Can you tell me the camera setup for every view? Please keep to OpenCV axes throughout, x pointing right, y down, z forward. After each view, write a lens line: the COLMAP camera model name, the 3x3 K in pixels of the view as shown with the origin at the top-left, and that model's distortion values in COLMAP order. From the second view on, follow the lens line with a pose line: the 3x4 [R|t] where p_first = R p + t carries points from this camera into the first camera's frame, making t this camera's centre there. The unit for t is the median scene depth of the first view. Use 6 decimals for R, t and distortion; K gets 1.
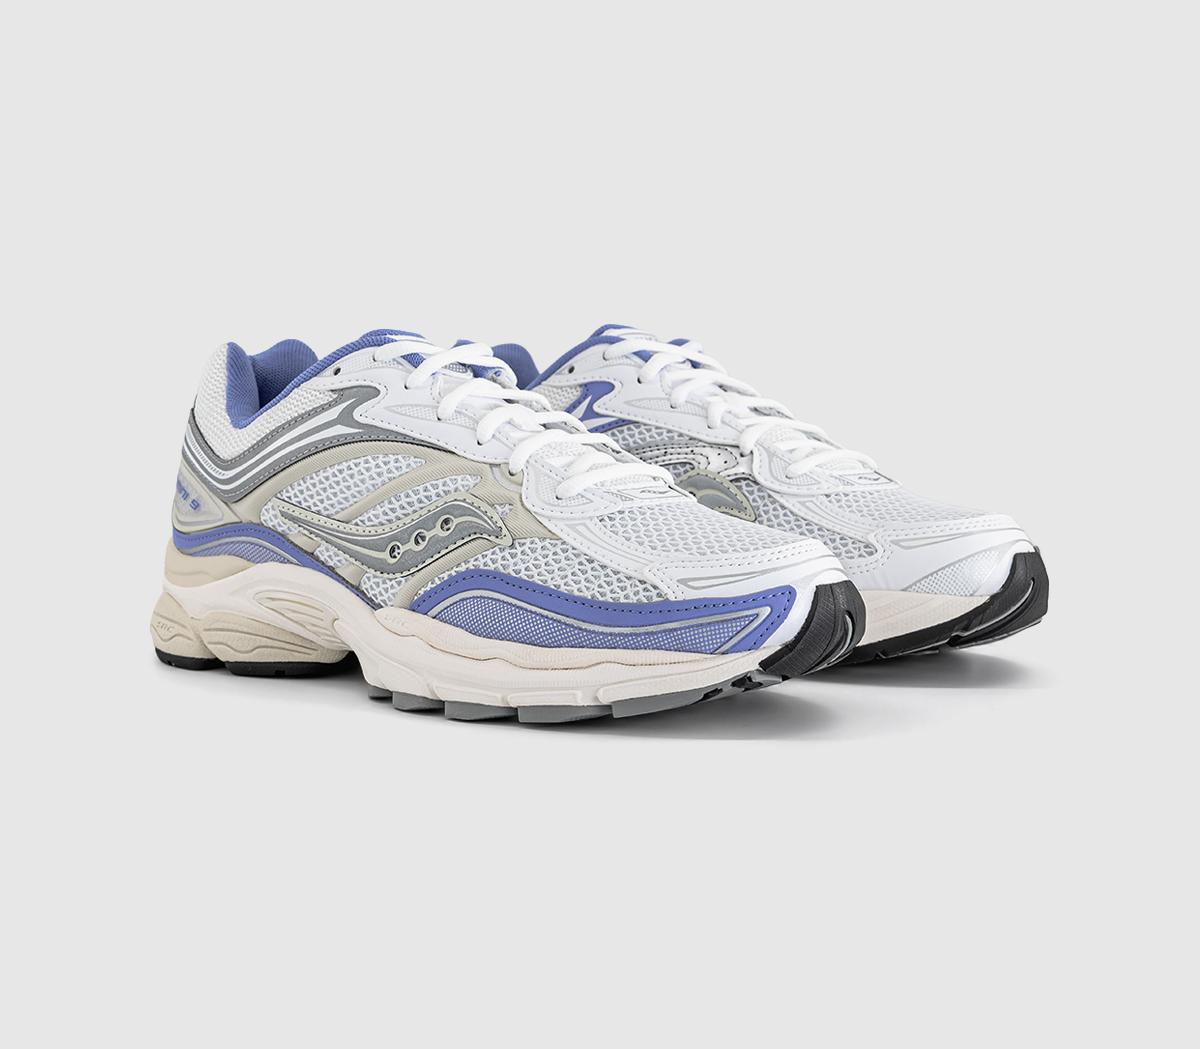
lens RADIAL K [[1956.5, 0, 599.8], [0, 1956.5, 520.6], [0, 0, 1]] dist [0.050829, 0.000000]
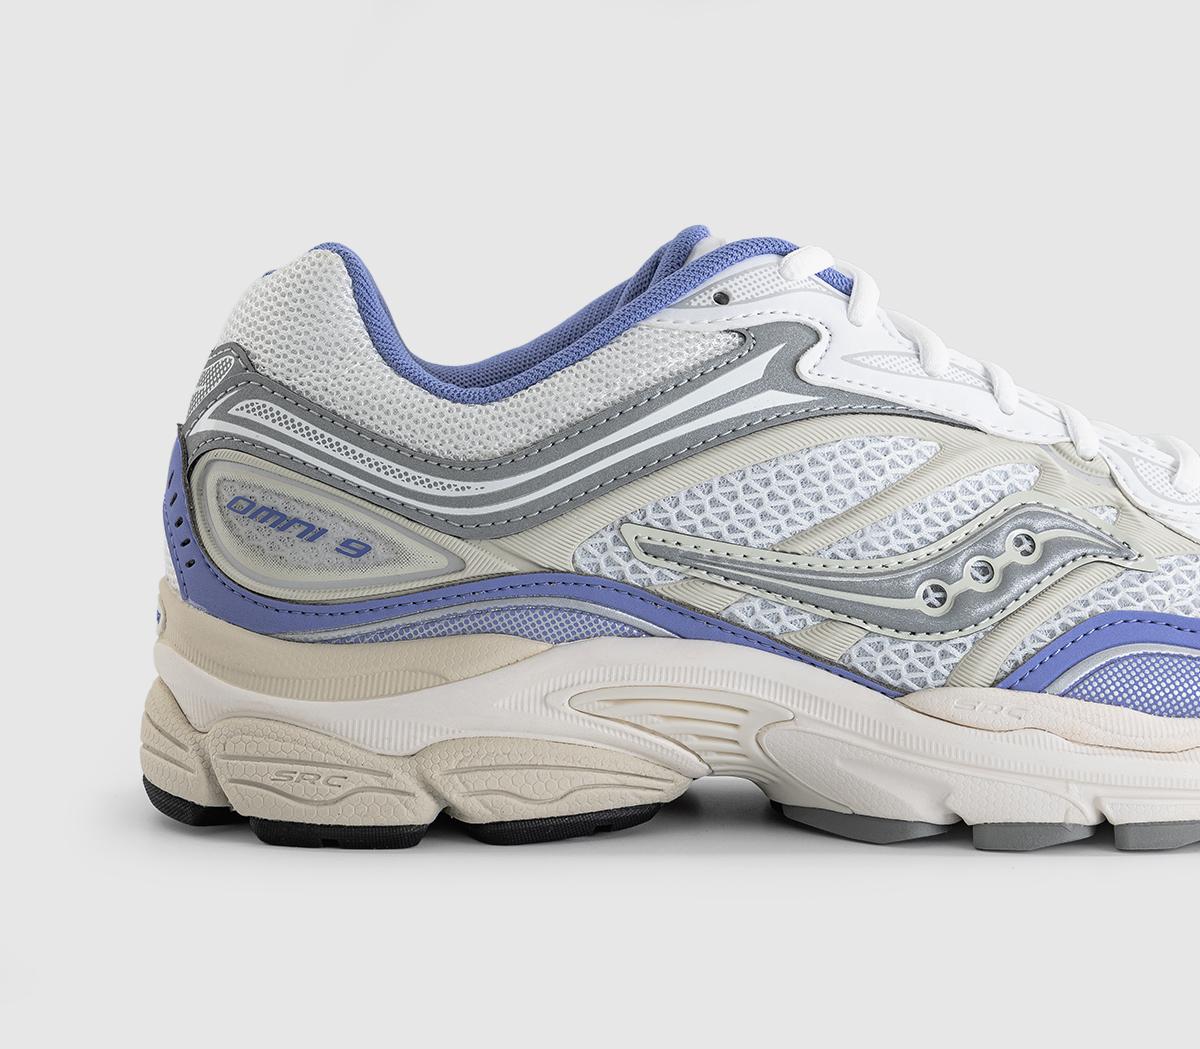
lens RADIAL K [[2696.3, 0, 678.1], [0, 2696.3, 617.1], [0, 0, 1]] dist [-0.072400, 0.000000]
pose [[0.745859, -0.080052, 0.661276, -0.709852], [0.058109, 0.996787, 0.055125, -0.028035], [-0.663564, -0.002690, 0.748115, 0.429537]]
